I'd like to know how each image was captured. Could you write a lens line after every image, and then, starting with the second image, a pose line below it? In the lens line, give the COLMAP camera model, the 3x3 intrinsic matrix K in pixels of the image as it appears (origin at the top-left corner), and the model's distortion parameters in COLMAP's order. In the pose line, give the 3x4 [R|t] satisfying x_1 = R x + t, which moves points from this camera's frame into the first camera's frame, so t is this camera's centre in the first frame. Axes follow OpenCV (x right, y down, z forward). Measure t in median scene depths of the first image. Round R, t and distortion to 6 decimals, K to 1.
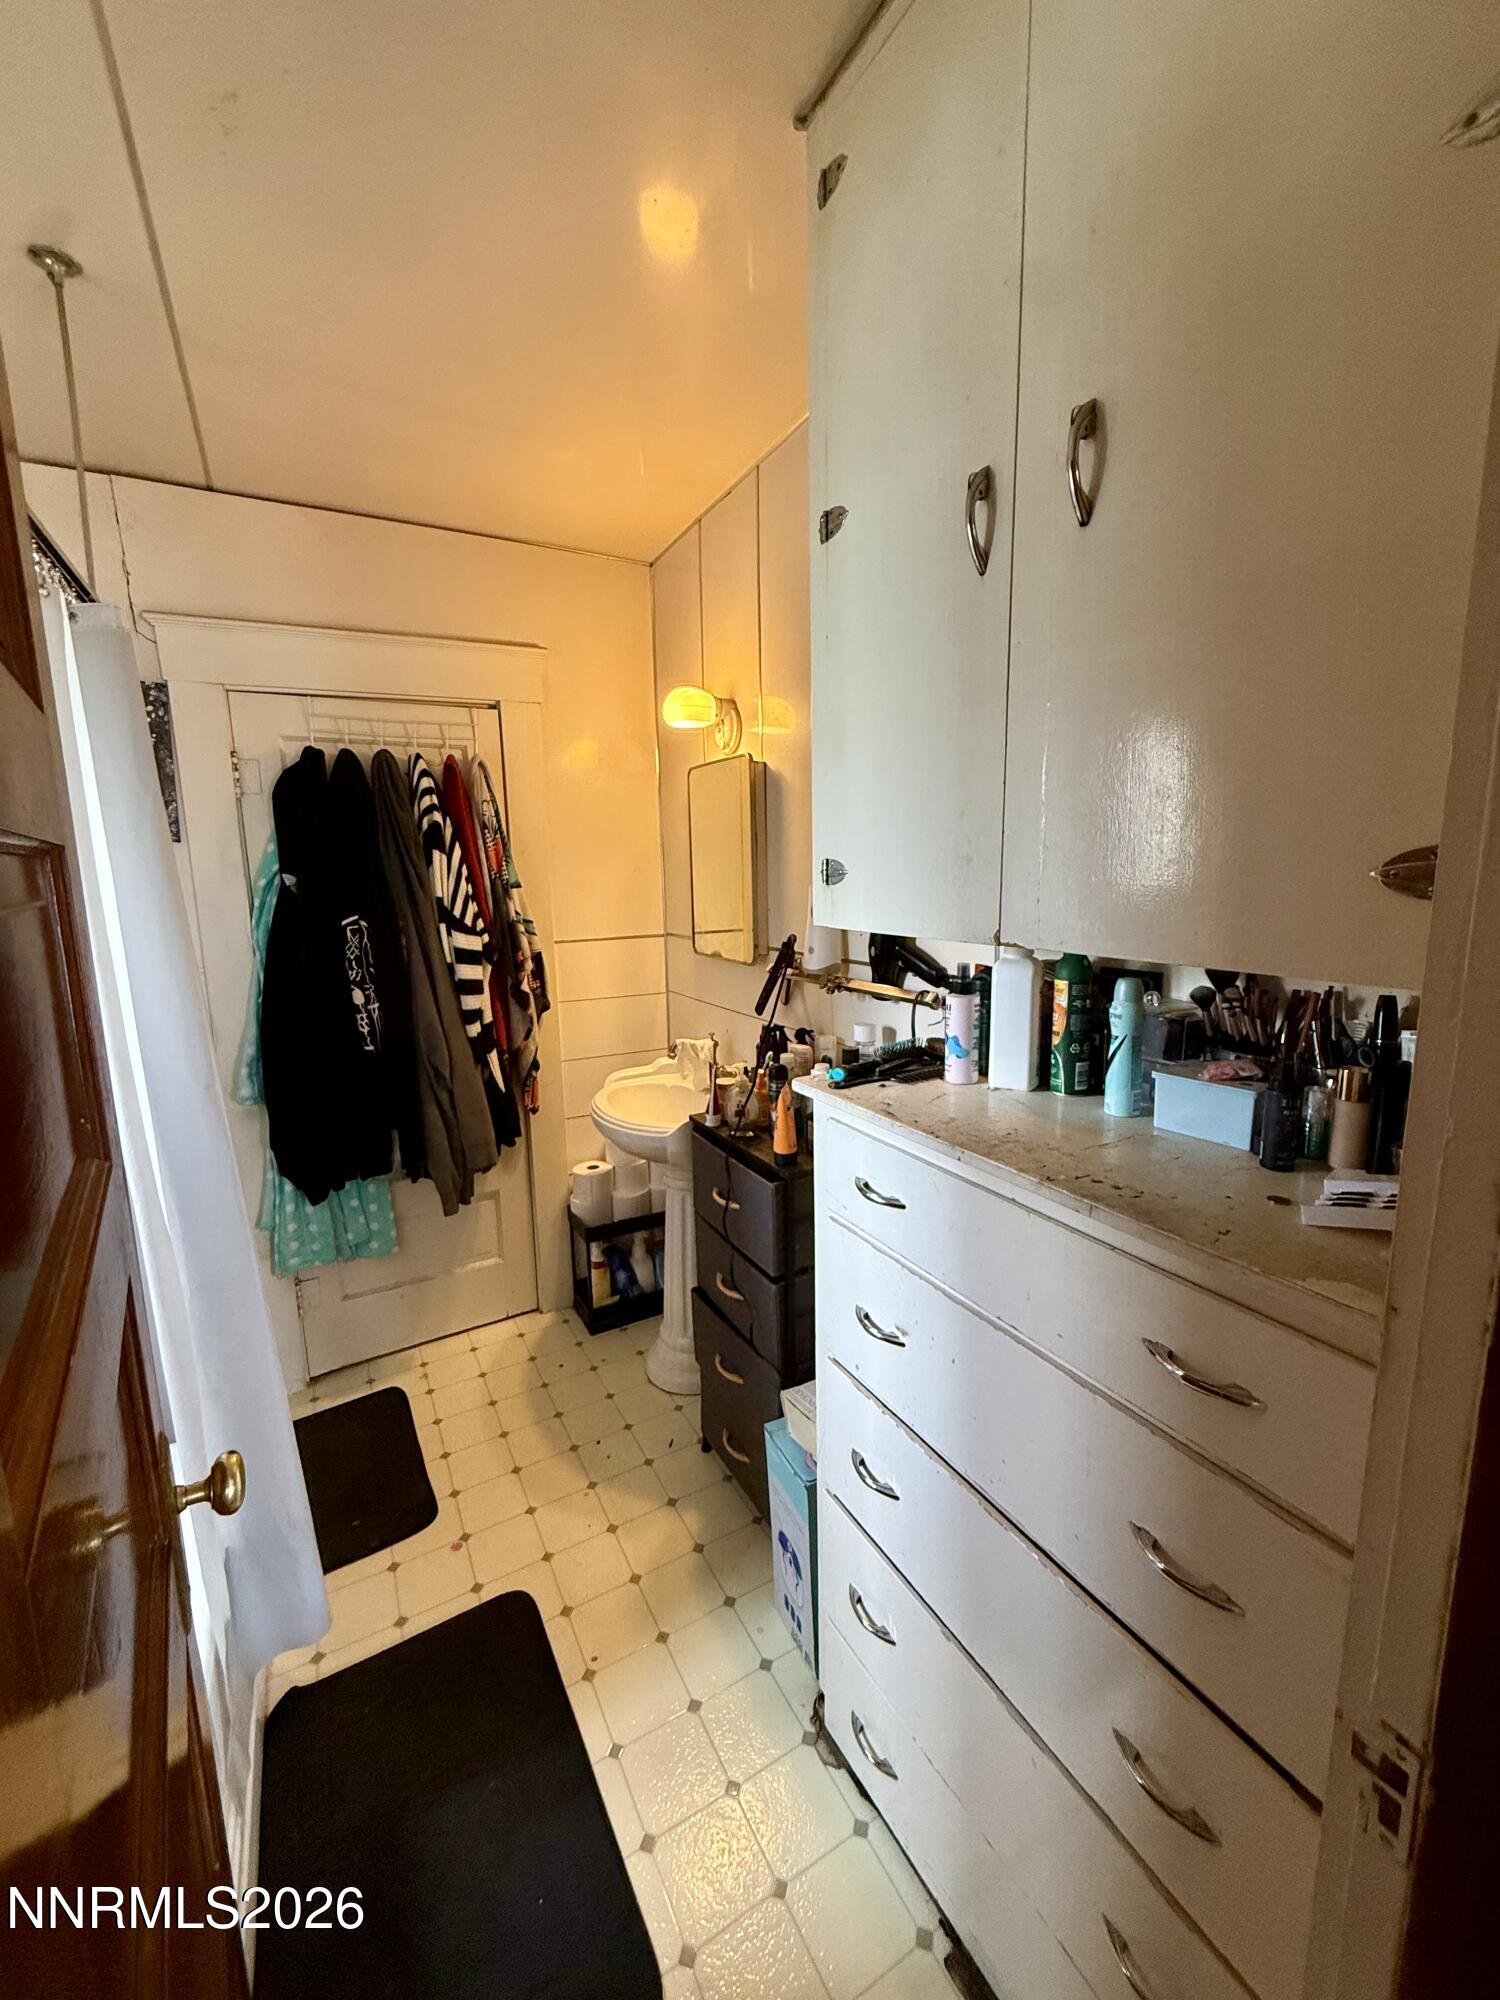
lens RADIAL K [[795.4, 0, 752.2], [0, 795.4, 996.9], [0, 0, 1]] dist [0.000104, -0.000249]
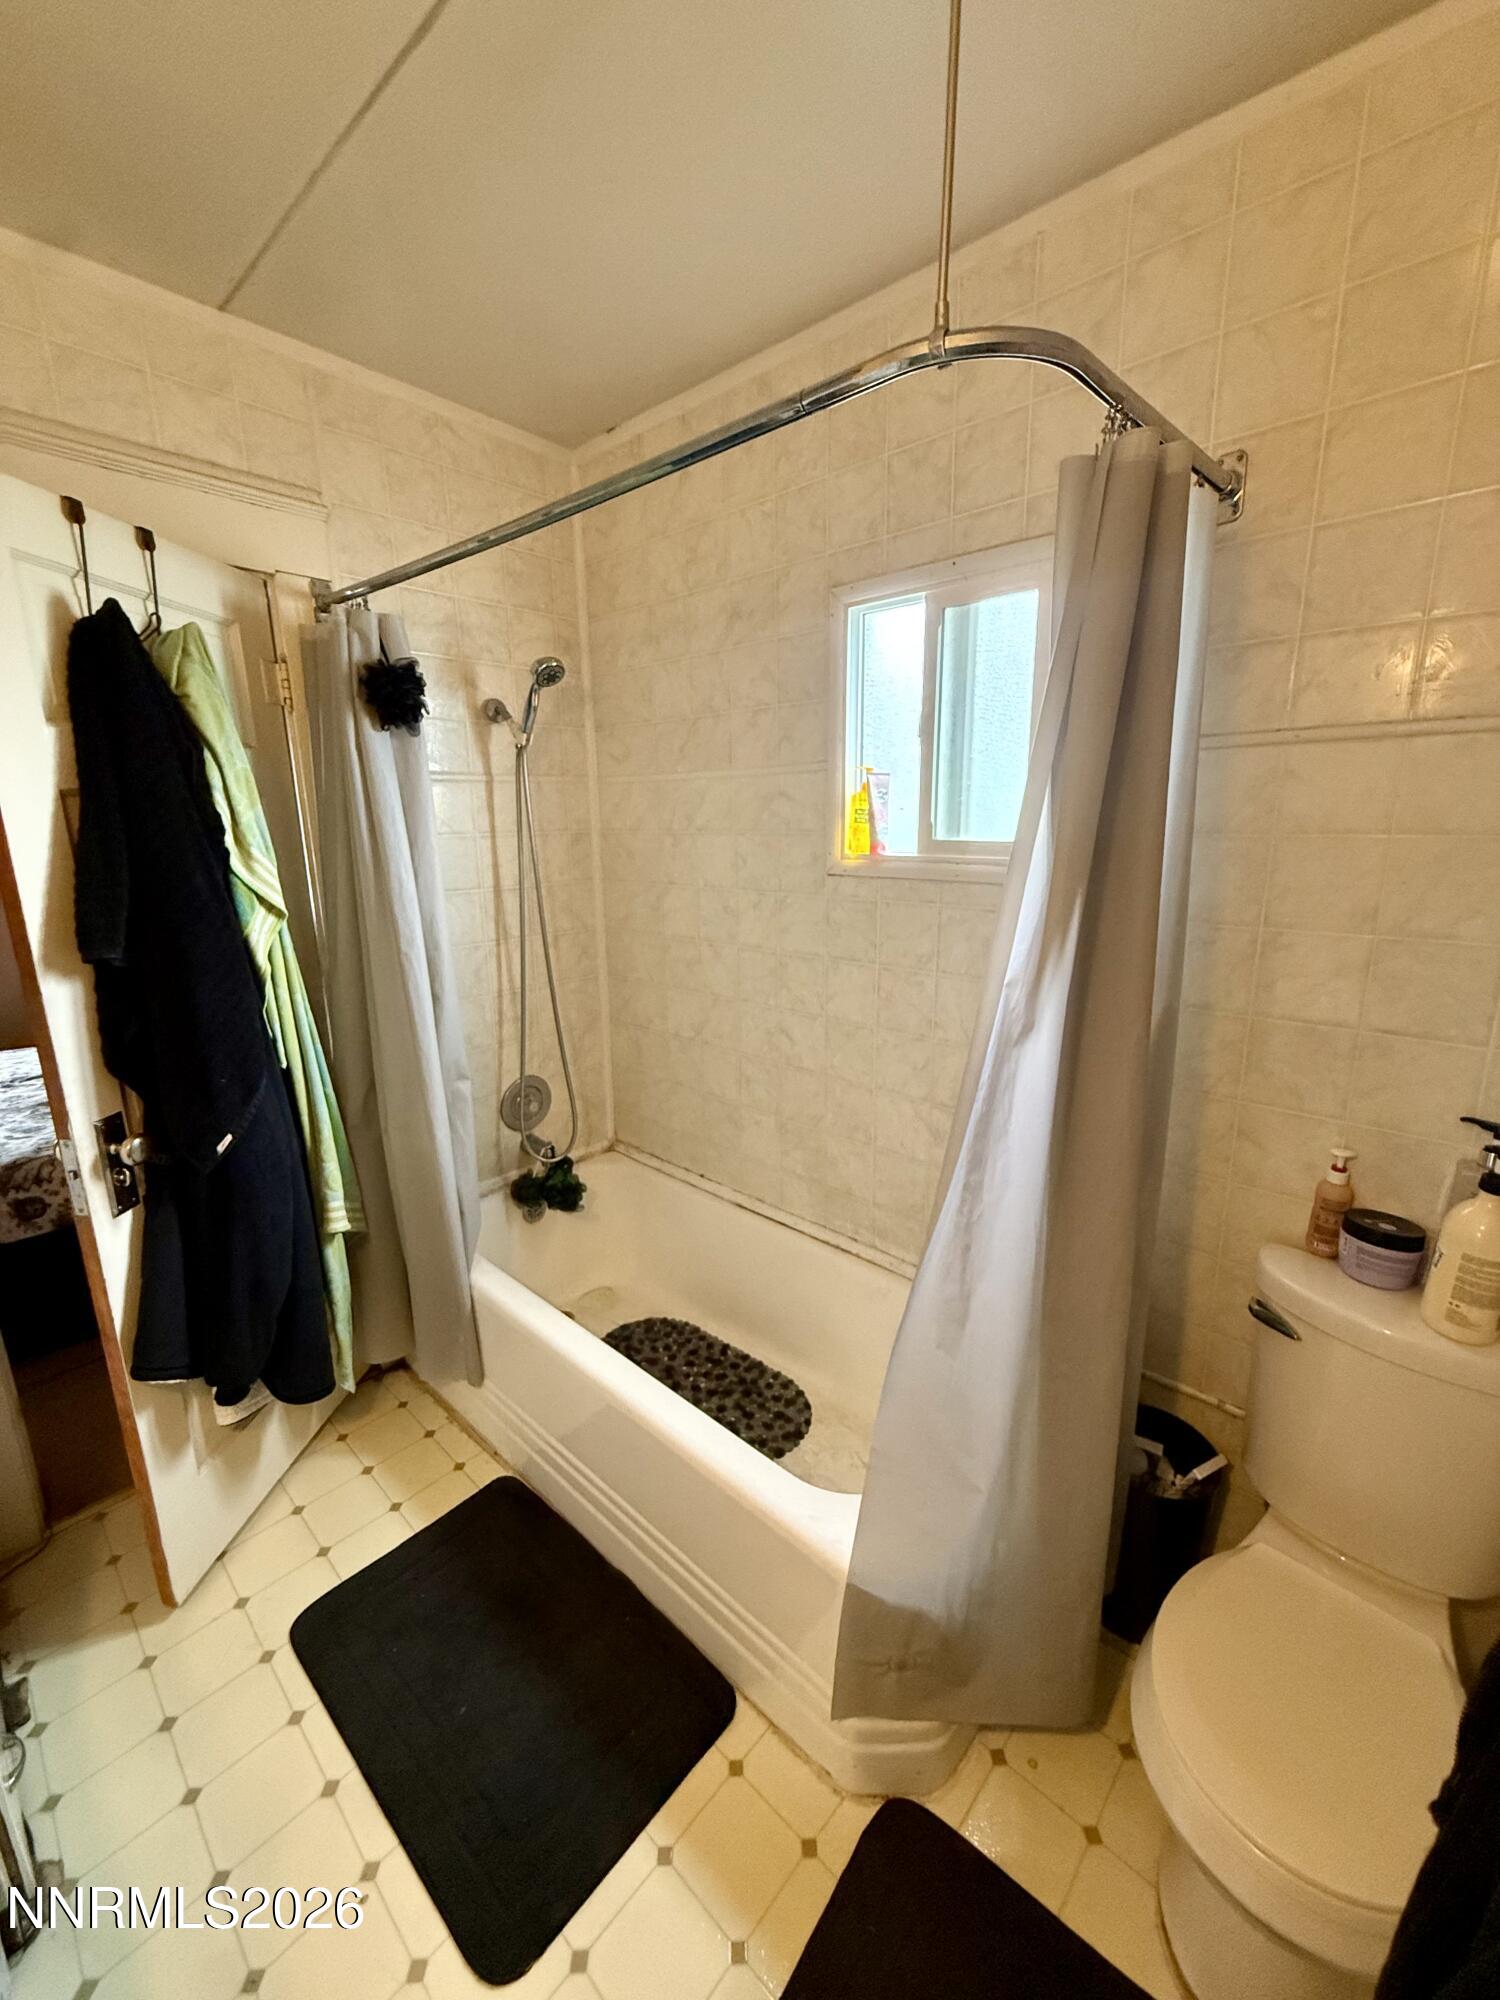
lens RADIAL K [[795.4, 0, 753.5], [0, 795.4, 997.3], [0, 0, 1]] dist [0.000104, -0.000249]
pose [[-0.947770, 0.094295, -0.304697, -0.375676], [-0.029161, 0.925682, 0.377177, -0.210094], [0.317618, 0.366363, -0.874584, 1.384264]]
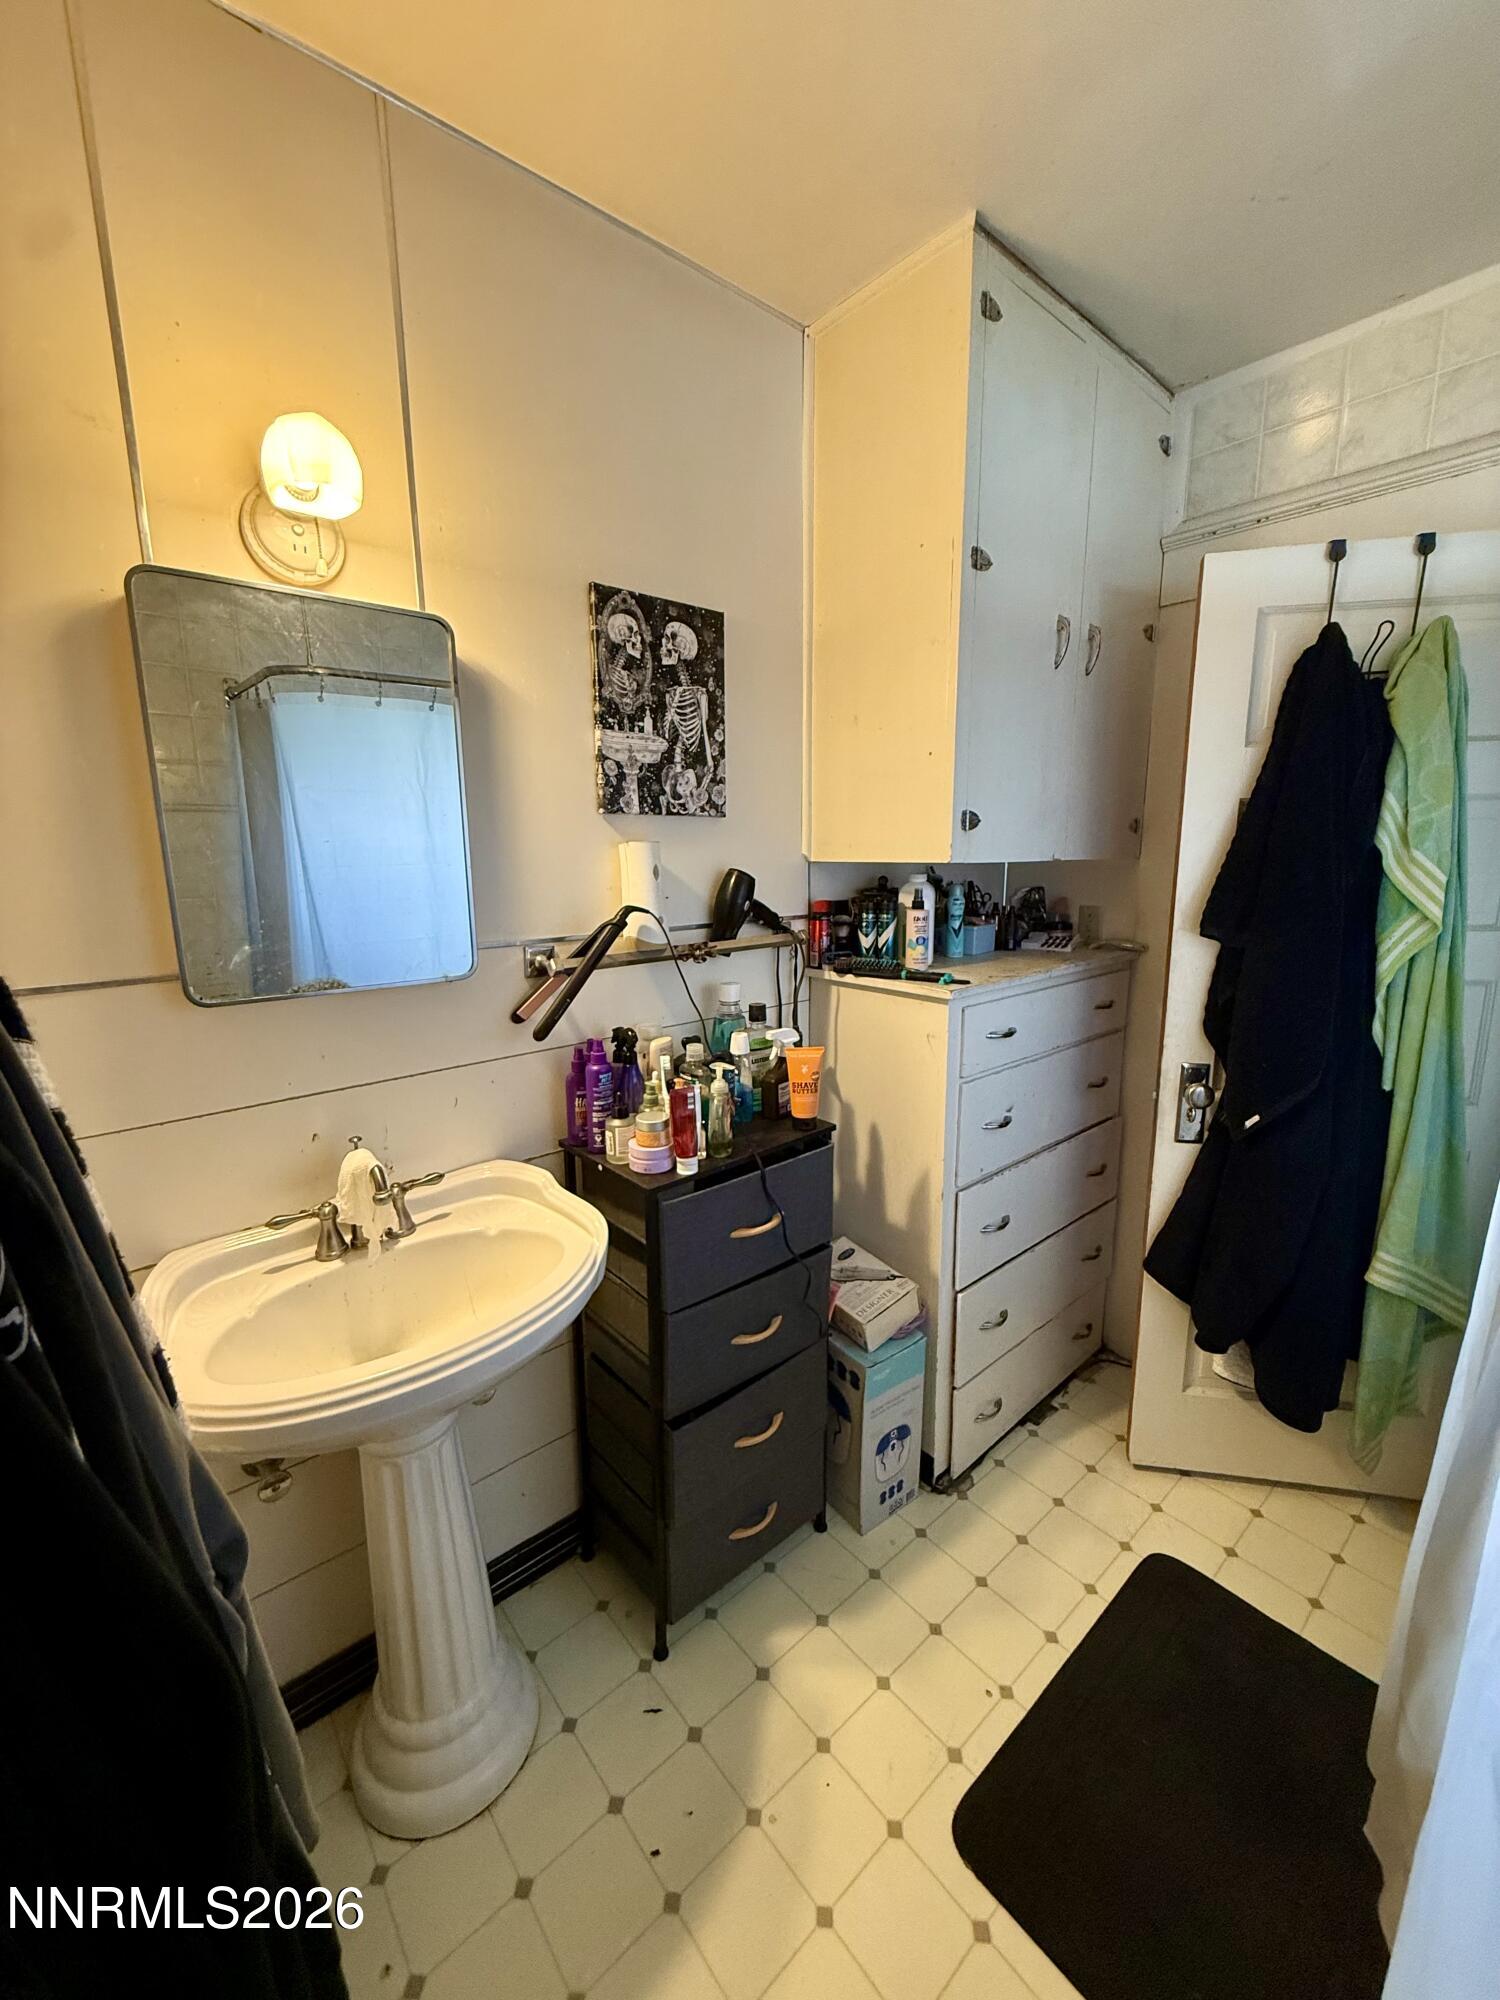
lens RADIAL K [[795.4, 0, 751.3], [0, 795.4, 997.6], [0, 0, 1]] dist [0.000104, -0.000249]
pose [[-0.201844, -0.162703, 0.965809, -0.845978], [0.172694, 0.964743, 0.198615, -0.145104], [-0.964073, 0.206878, -0.166630, 1.191224]]
